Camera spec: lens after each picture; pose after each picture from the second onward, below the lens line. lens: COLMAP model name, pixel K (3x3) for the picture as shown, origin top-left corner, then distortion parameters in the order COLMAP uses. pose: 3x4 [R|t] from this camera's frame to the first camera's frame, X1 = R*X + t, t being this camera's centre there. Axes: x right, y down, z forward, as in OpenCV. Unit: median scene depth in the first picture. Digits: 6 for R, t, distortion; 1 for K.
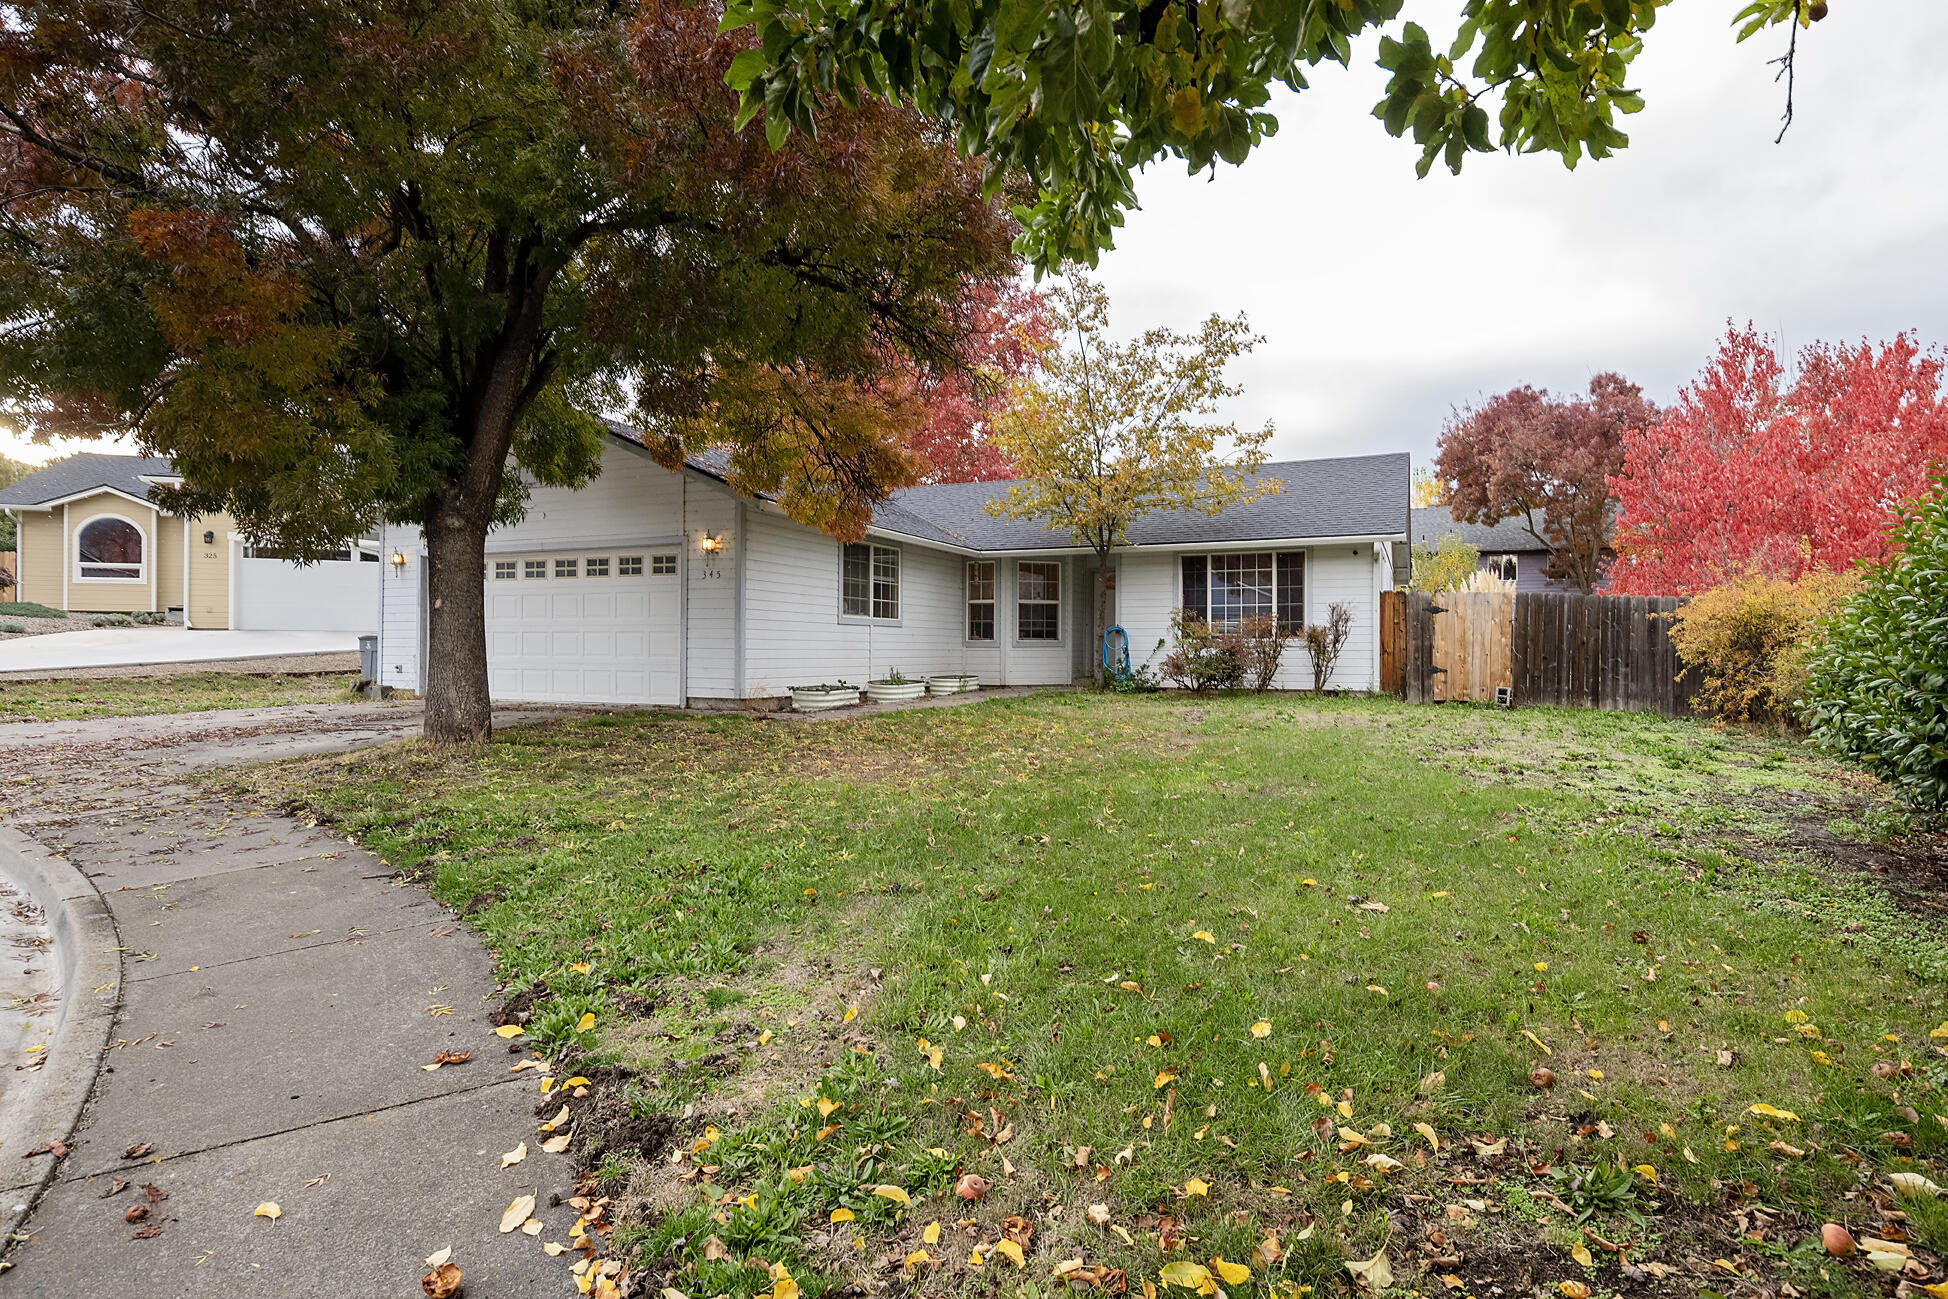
lens RADIAL K [[930.7, 0, 975.9], [0, 930.7, 691.9], [0, 0, 1]] dist [-0.000362, 0.000734]
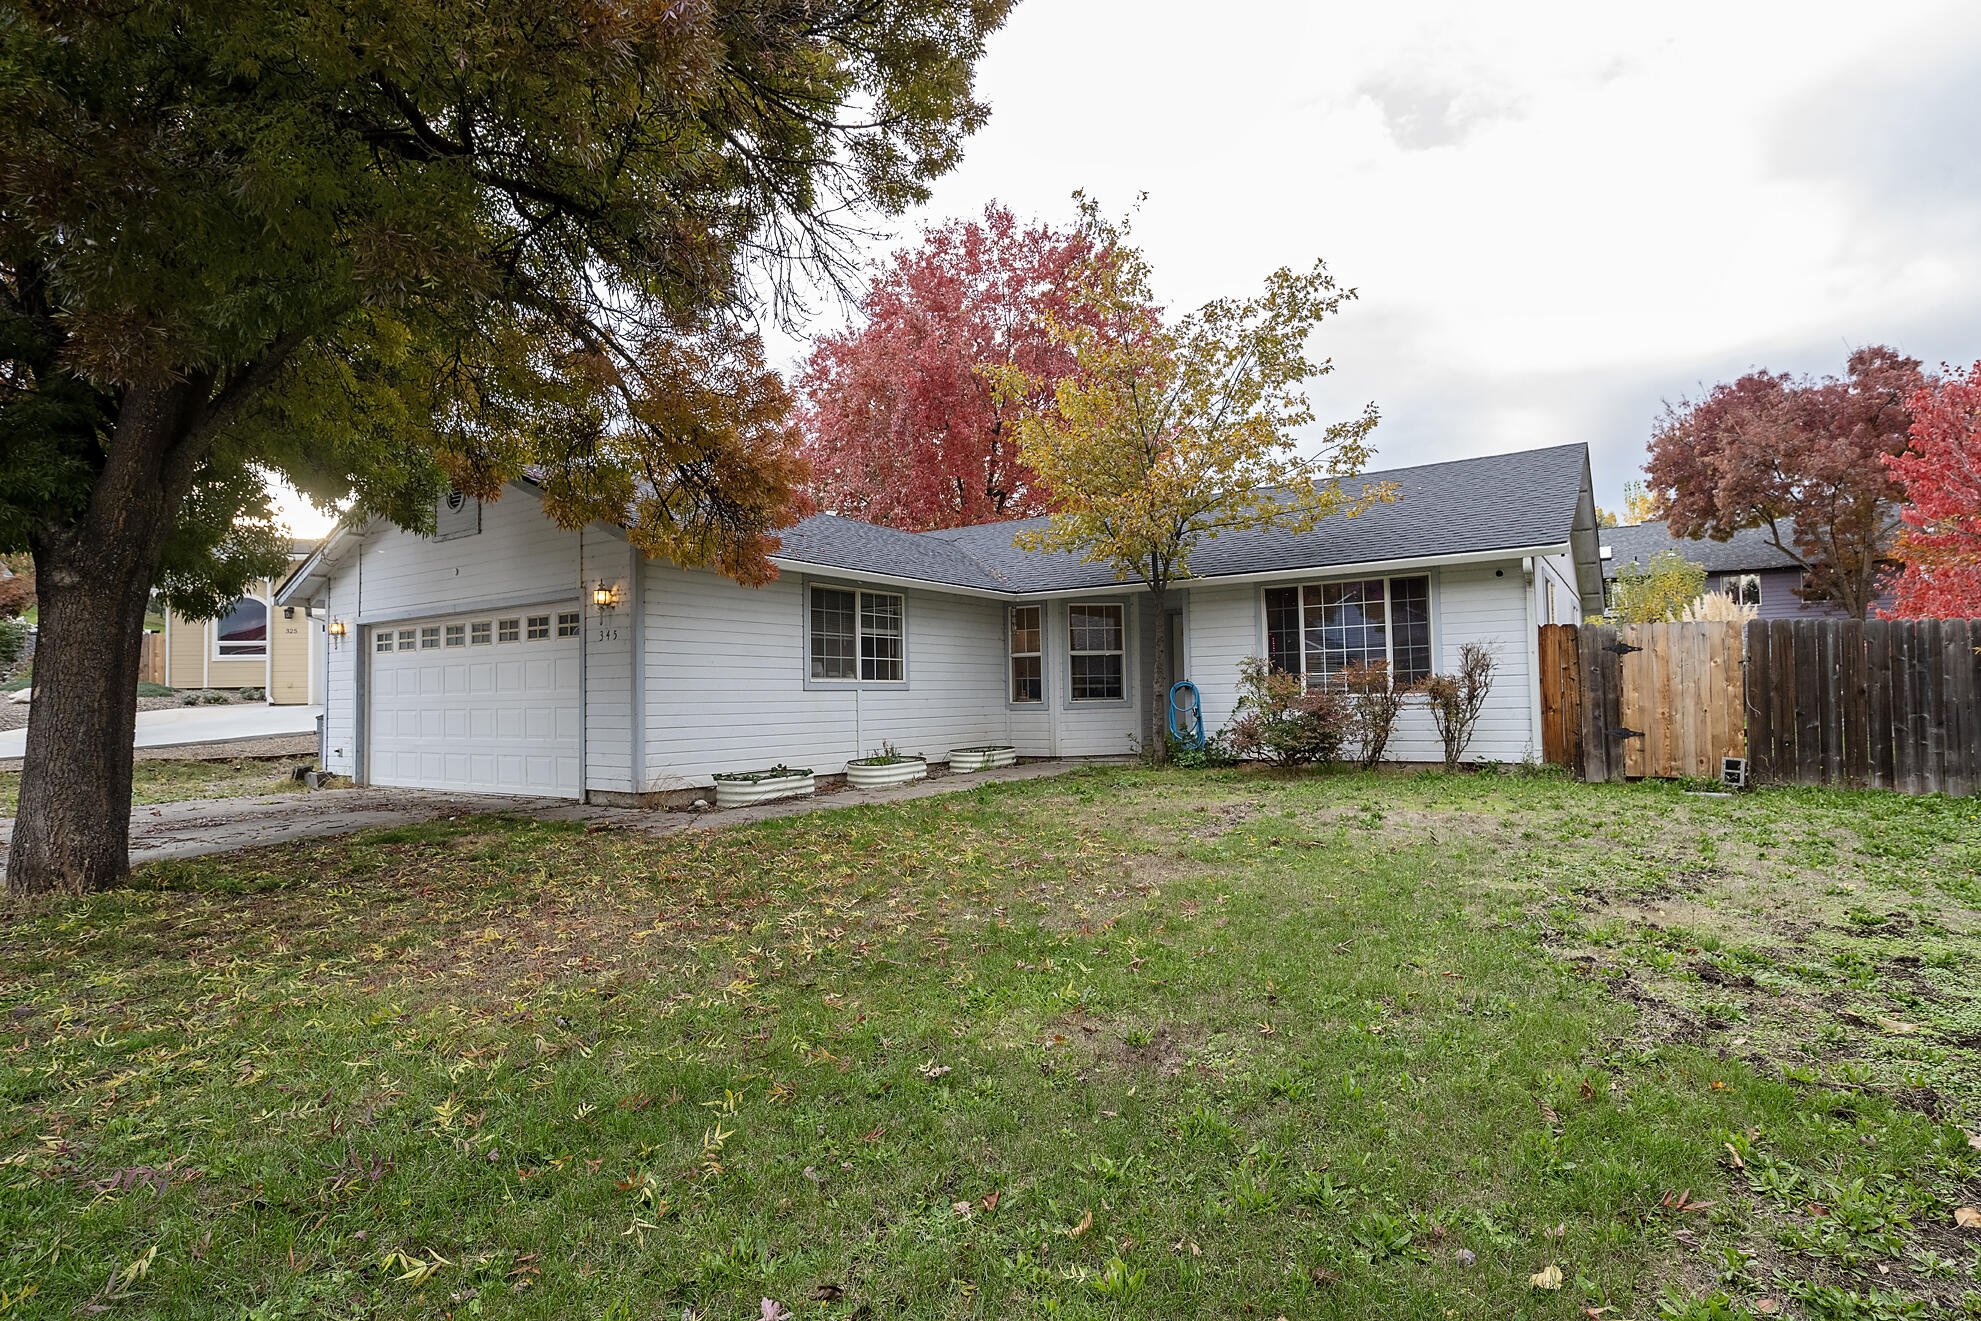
lens RADIAL K [[946.4, 0, 992.4], [0, 946.4, 703.7], [0, 0, 1]] dist [-0.000362, 0.000734]
pose [[0.986846, -0.022517, -0.160088, 0.128606], [0.015920, 0.998975, -0.042371, -0.022282], [0.160878, 0.039265, 0.986193, 0.203815]]
